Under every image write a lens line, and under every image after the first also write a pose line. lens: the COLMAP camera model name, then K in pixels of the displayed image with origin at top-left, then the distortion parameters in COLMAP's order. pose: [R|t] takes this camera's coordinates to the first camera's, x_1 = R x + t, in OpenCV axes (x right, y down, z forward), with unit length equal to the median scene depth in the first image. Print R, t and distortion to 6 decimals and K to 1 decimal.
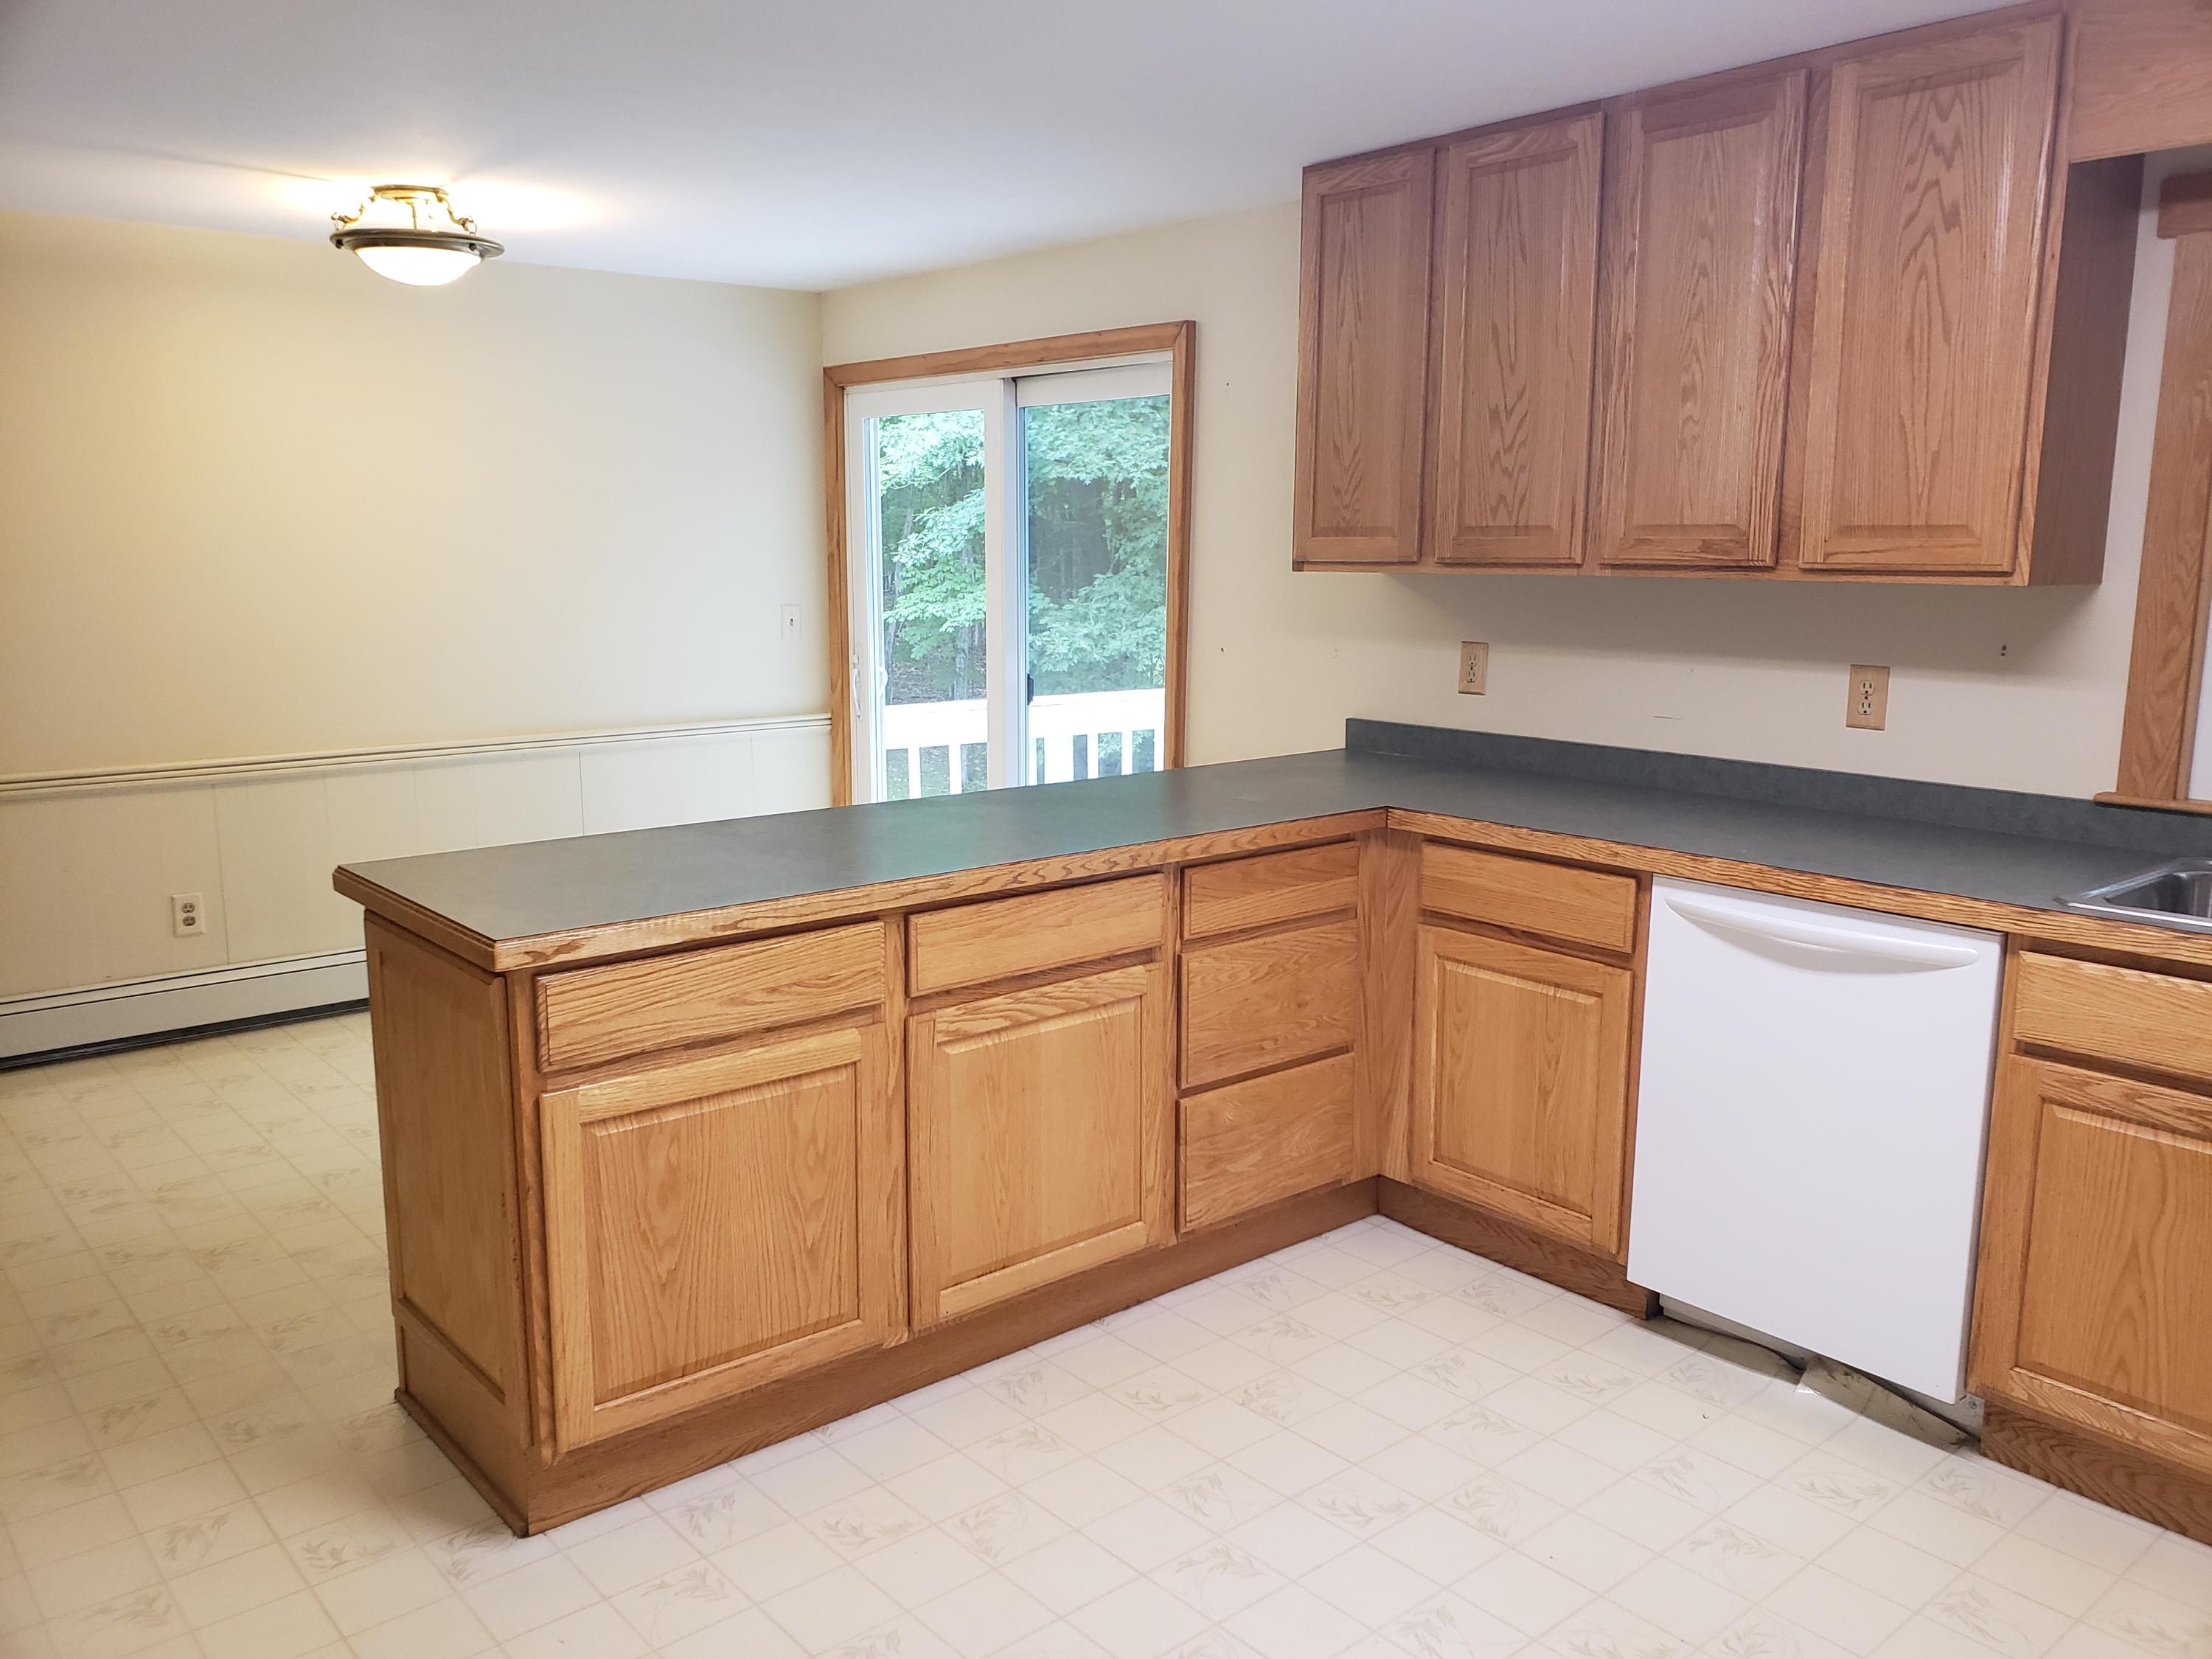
lens RADIAL K [[1718.8, 0, 1105.4], [0, 1718.8, 827.3], [0, 0, 1]] dist [0.030265, -0.008527]
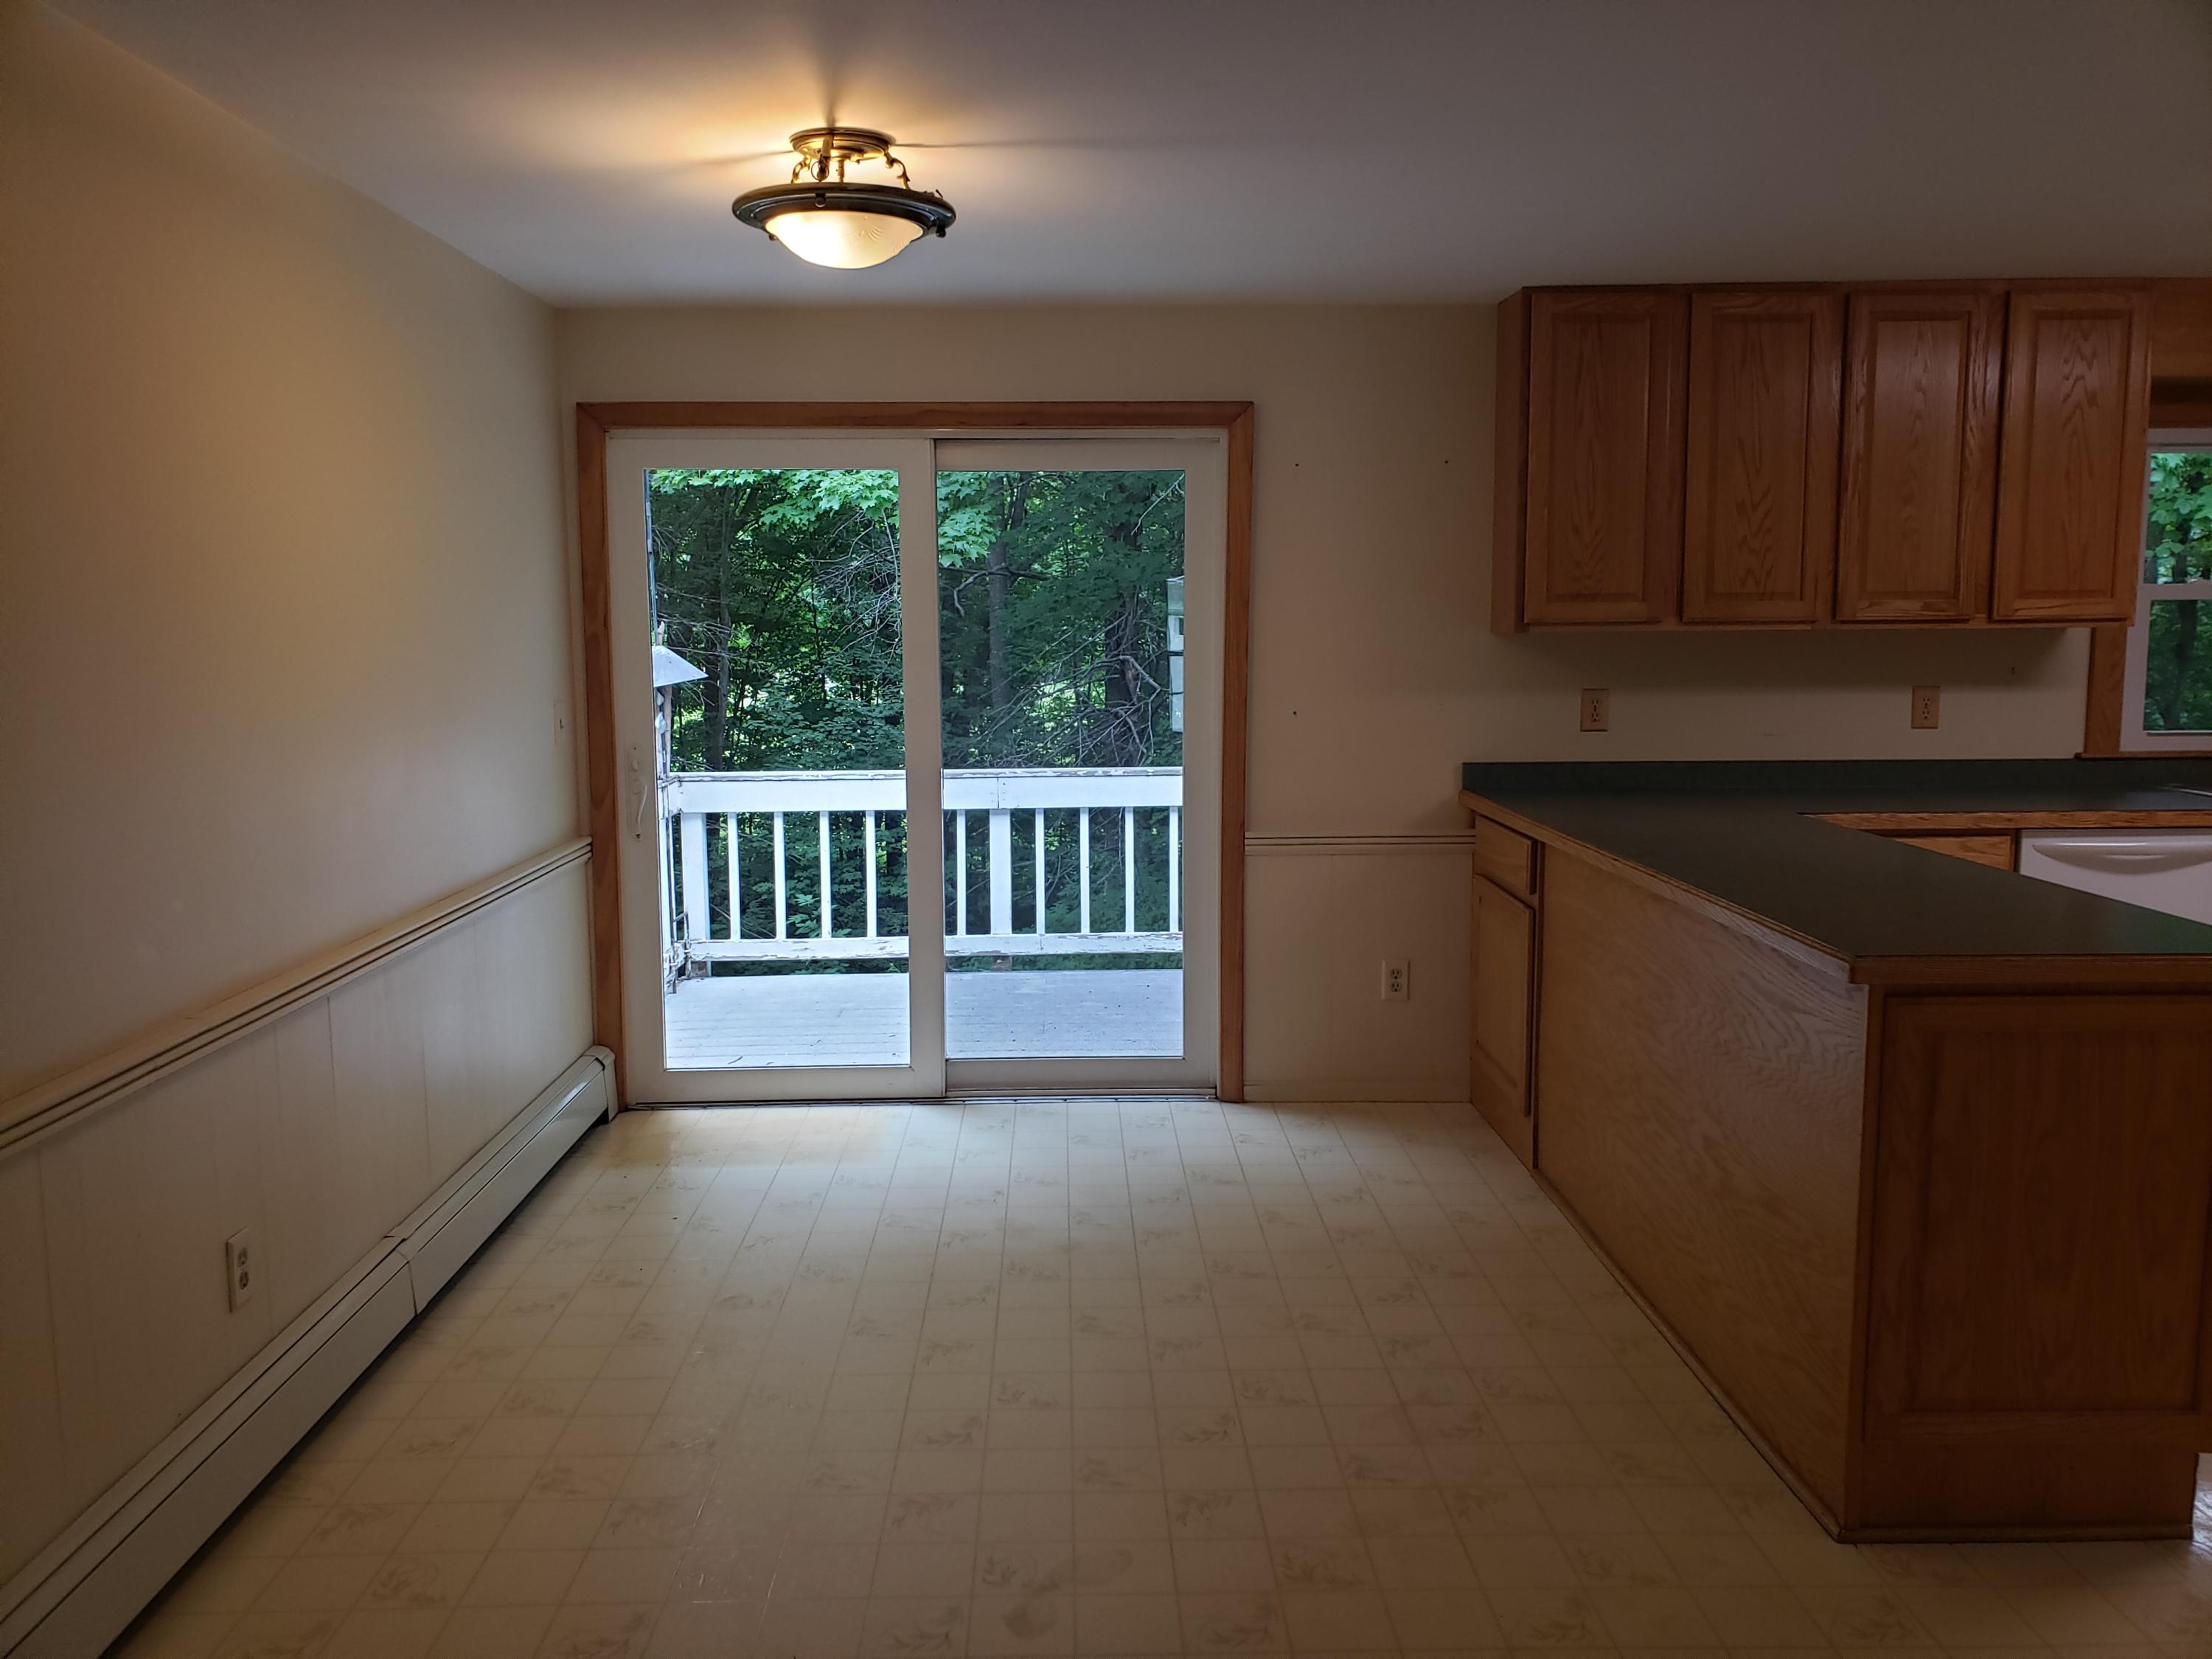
lens RADIAL K [[1718.8, 0, 1089.5], [0, 1718.8, 823.6], [0, 0, 1]] dist [0.030265, -0.008527]
pose [[0.634462, -0.101397, 0.766275, -1.215302], [0.139683, 0.990077, 0.015357, -0.103462], [-0.760228, 0.097292, 0.642330, 0.626610]]
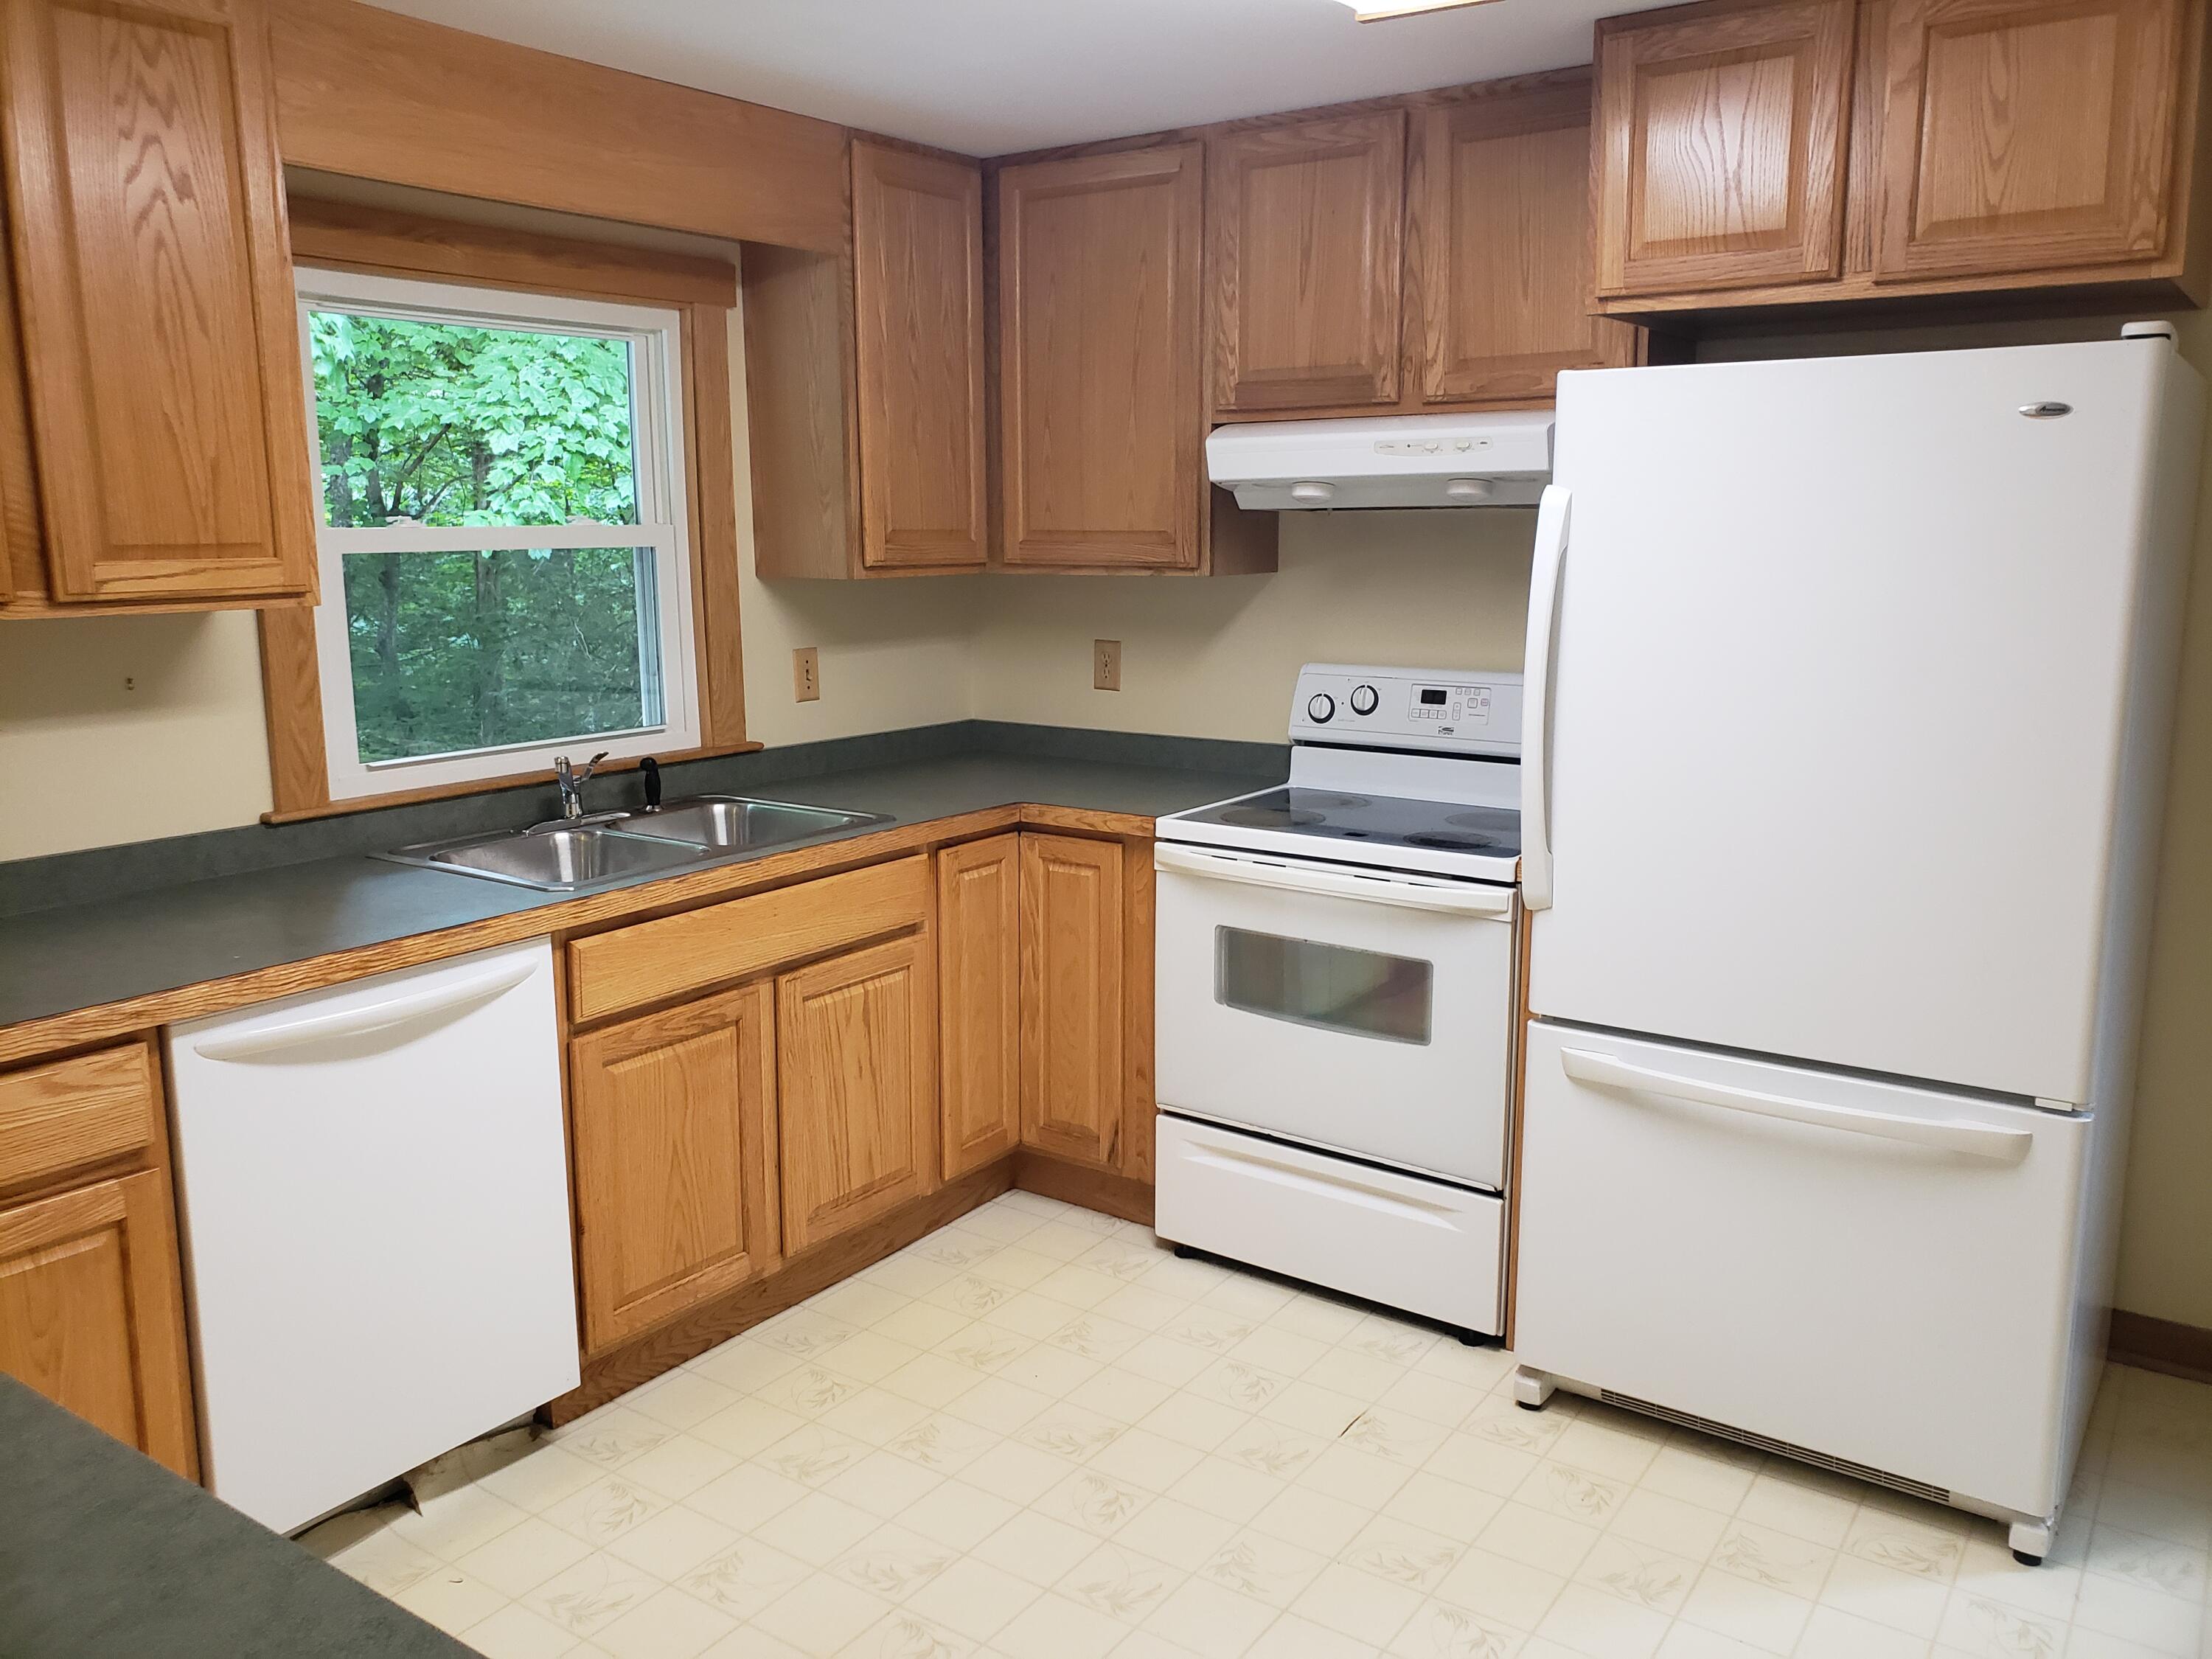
lens RADIAL K [[1718.8, 0, 1098.6], [0, 1718.8, 814.7], [0, 0, 1]] dist [0.030265, -0.008527]
pose [[-0.256990, -0.170347, 0.951282, -0.441594], [0.163899, 0.962400, 0.216616, -0.144814], [-0.952414, 0.211582, -0.219408, 0.725725]]
